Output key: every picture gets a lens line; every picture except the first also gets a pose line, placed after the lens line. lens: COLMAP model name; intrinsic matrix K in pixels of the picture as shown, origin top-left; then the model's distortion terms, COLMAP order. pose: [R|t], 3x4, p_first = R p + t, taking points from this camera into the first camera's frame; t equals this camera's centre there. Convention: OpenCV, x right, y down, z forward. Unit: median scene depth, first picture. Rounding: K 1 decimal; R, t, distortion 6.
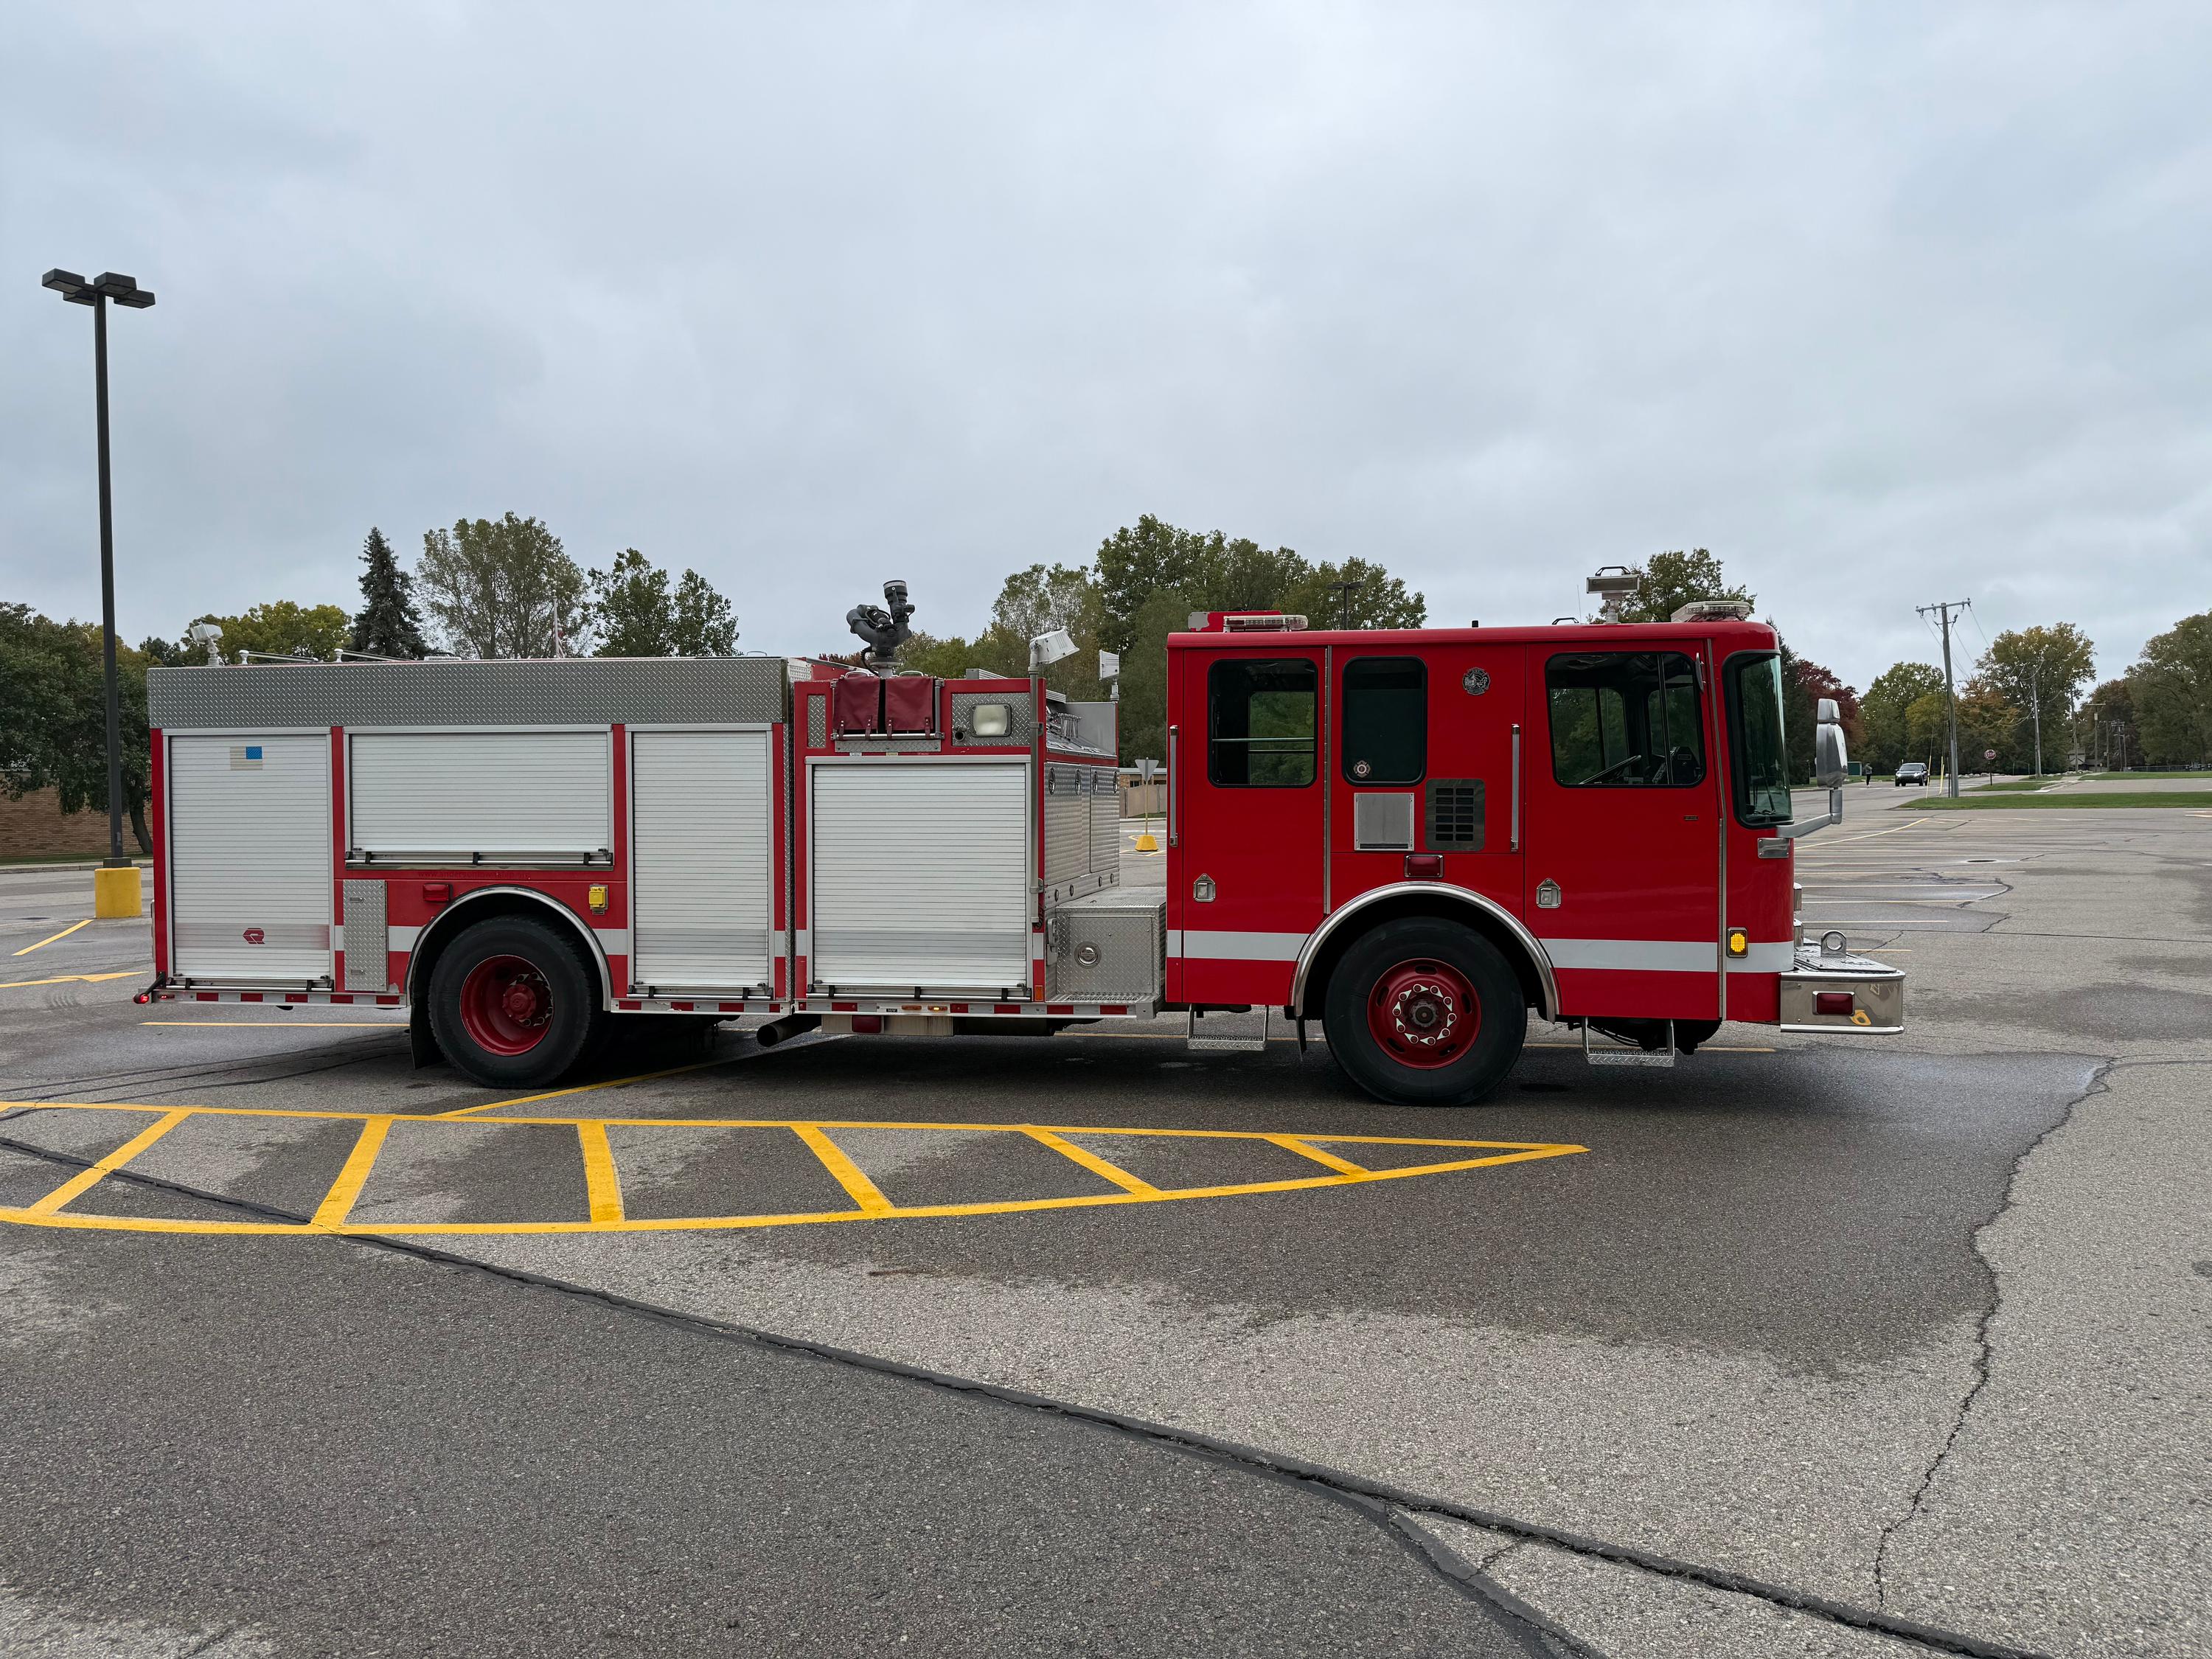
lens RADIAL K [[1549.1, 0, 1110.2], [0, 1549.1, 793.0], [0, 0, 1]] dist [0.064015, -0.080088]
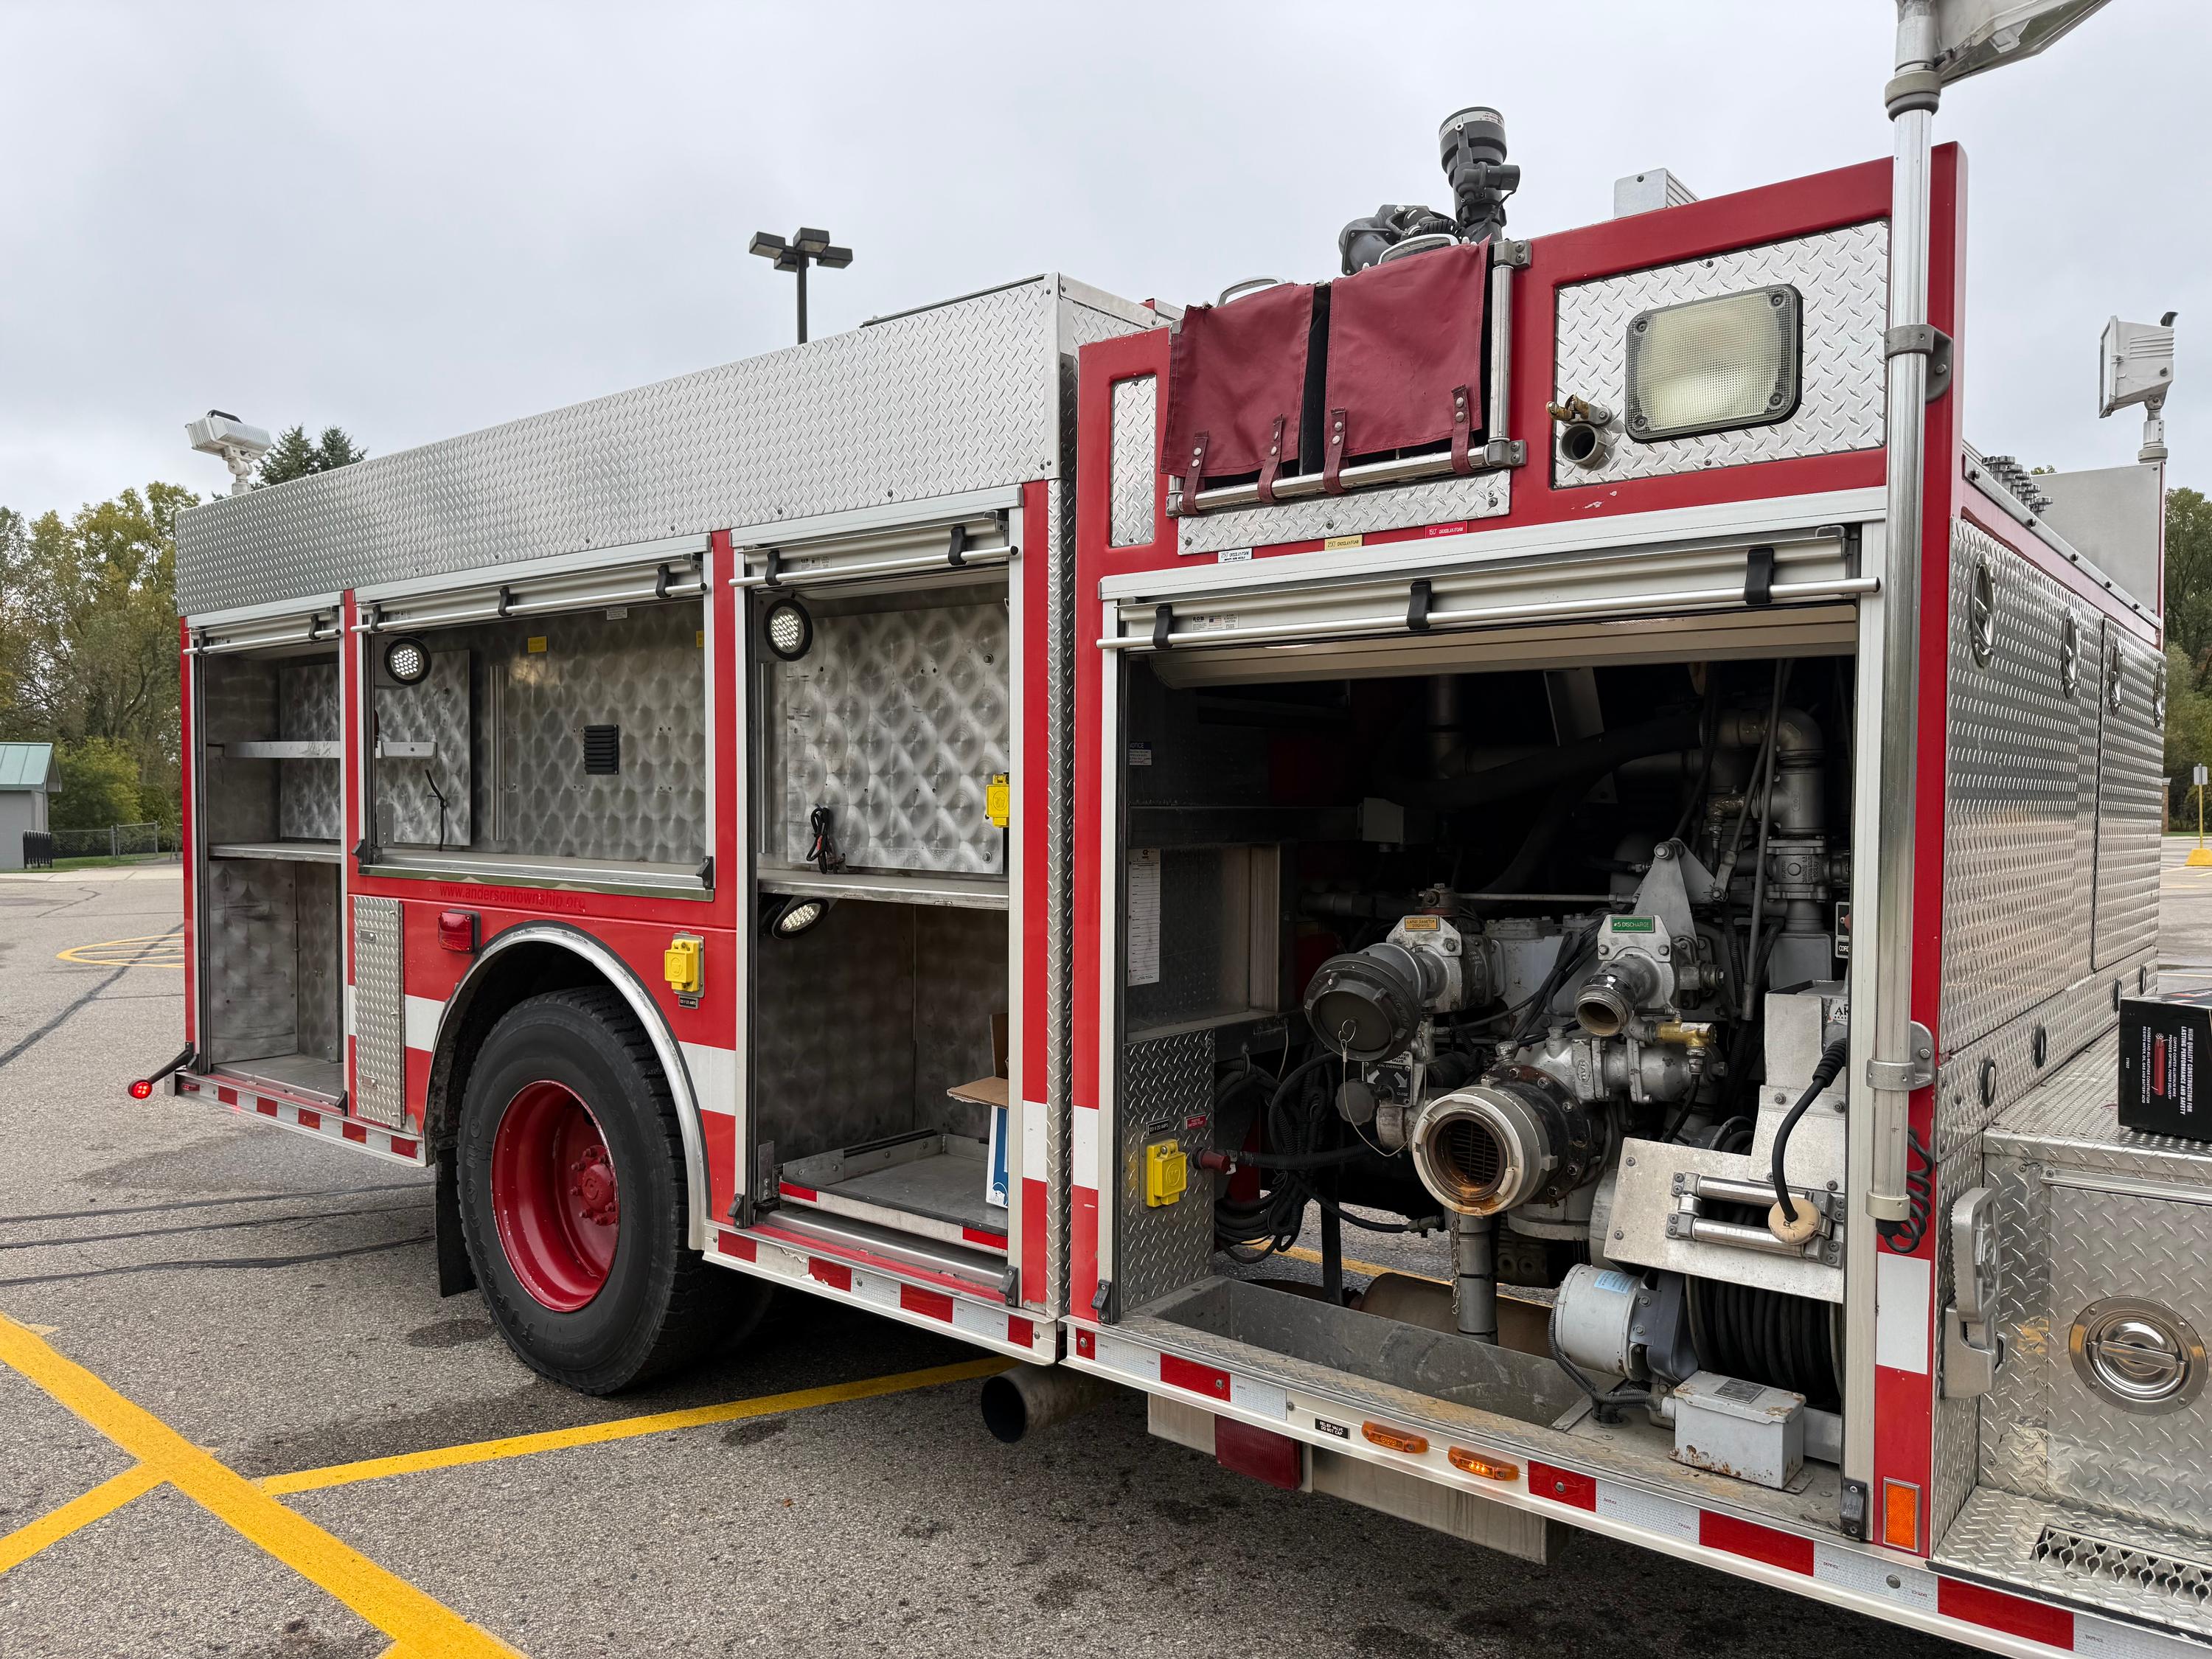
lens RADIAL K [[1549.1, 0, 1124.0], [0, 1549.1, 841.3], [0, 0, 1]] dist [0.064015, -0.080088]
pose [[0.877887, 0.022823, -0.478323, -0.036133], [-0.011340, 0.999574, 0.026881, 0.022412], [0.478733, -0.018174, 0.877772, 0.703493]]
